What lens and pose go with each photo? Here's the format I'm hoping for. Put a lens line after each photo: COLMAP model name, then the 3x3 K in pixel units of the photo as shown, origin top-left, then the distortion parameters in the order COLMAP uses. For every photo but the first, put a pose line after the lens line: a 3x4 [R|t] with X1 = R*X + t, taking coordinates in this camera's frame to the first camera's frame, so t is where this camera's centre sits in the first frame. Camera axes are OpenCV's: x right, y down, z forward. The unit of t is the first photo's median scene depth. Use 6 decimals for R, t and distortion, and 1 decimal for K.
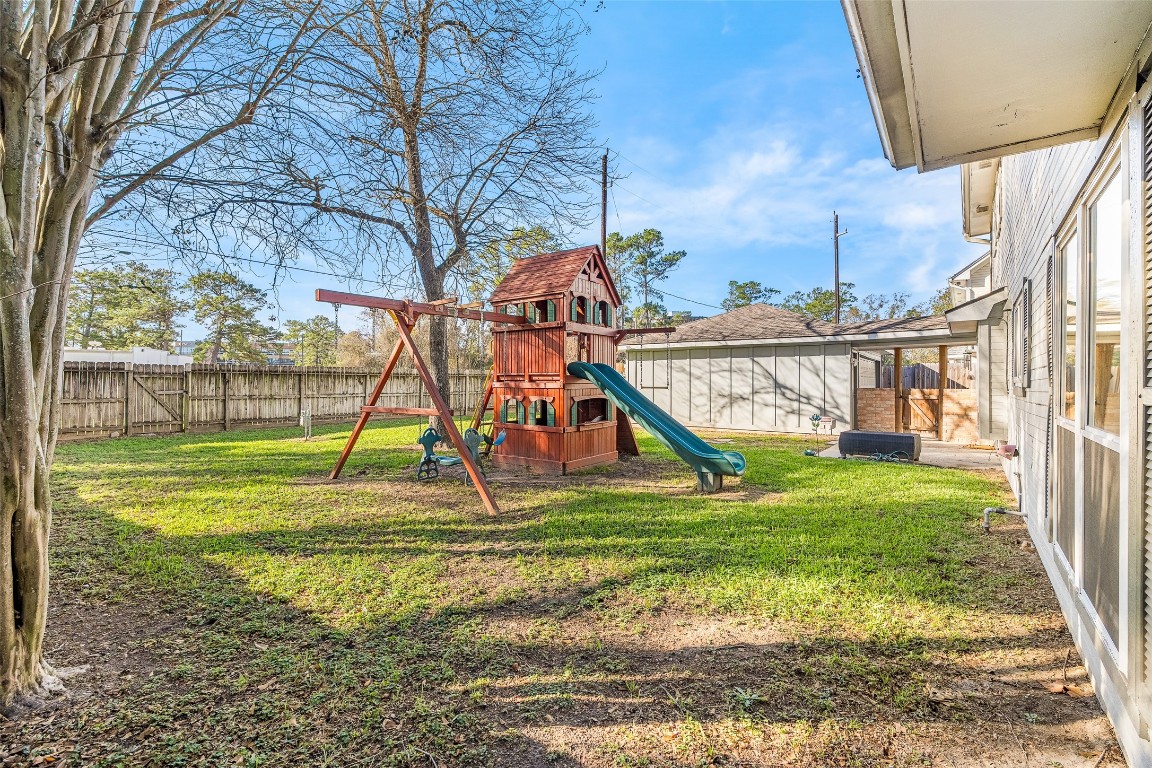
lens RADIAL K [[521.9, 0, 576.8], [0, 521.9, 382.7], [0, 0, 1]] dist [-0.002566, -0.000441]
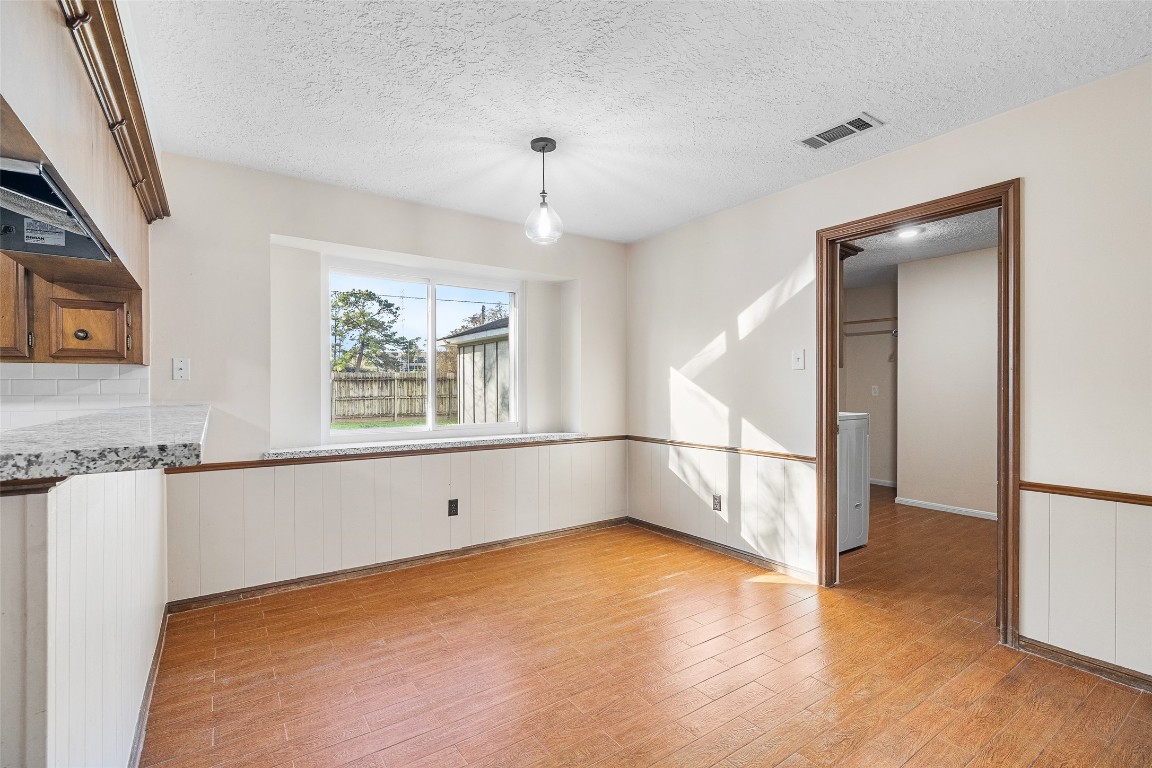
lens RADIAL K [[521.9, 0, 574.3], [0, 521.9, 387.5], [0, 0, 1]] dist [-0.002566, -0.000441]
pose [[0.960433, -0.008855, -0.278369, 0.507819], [0.010039, 0.999946, 0.002828, 0.002917], [0.278329, -0.005510, 0.960470, 0.275070]]
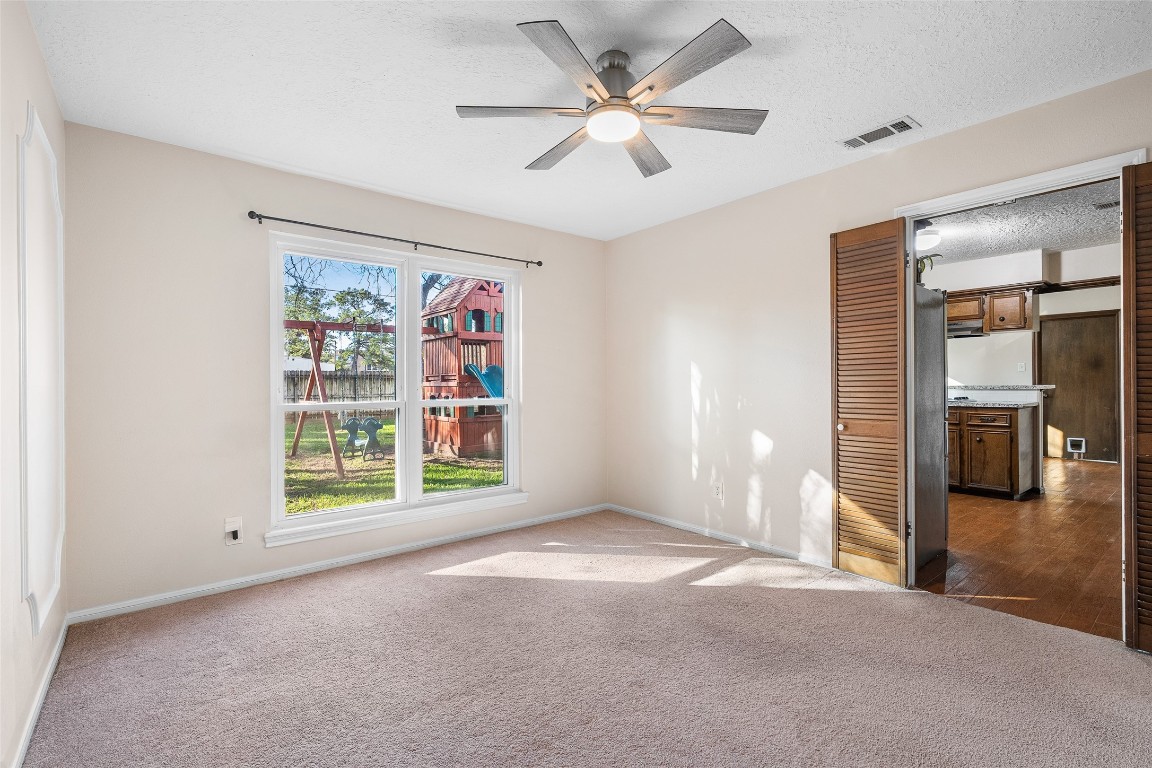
lens RADIAL K [[521.9, 0, 582.4], [0, 521.9, 381.8], [0, 0, 1]] dist [-0.002566, -0.000441]
pose [[0.977030, -0.012613, -0.212726, 0.244483], [0.012021, 0.999919, -0.004077, 0.004327], [0.212760, 0.001426, 0.977103, -0.061018]]
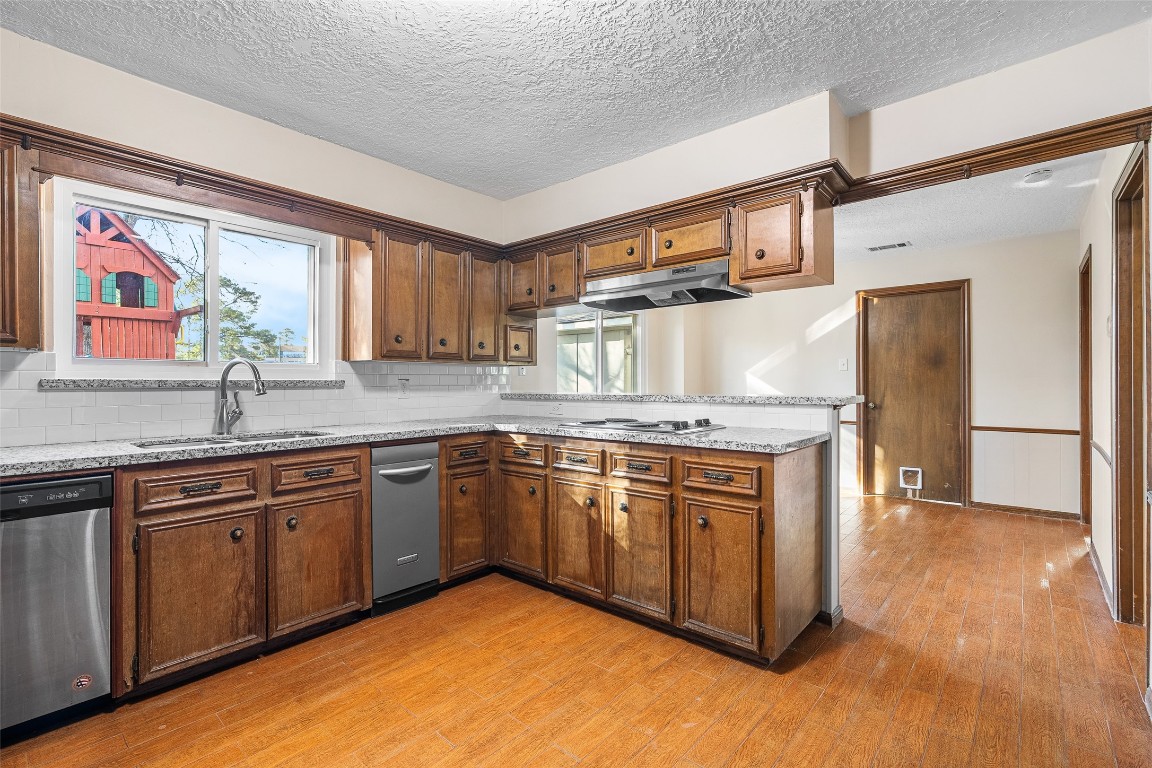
lens RADIAL K [[521.9, 0, 576.9], [0, 521.9, 381.5], [0, 0, 1]] dist [-0.002566, -0.000441]
pose [[0.999213, -0.009388, -0.038545, 0.374650], [0.009323, 0.999955, -0.001857, 0.003620], [0.038561, 0.001496, 0.999255, 0.144305]]
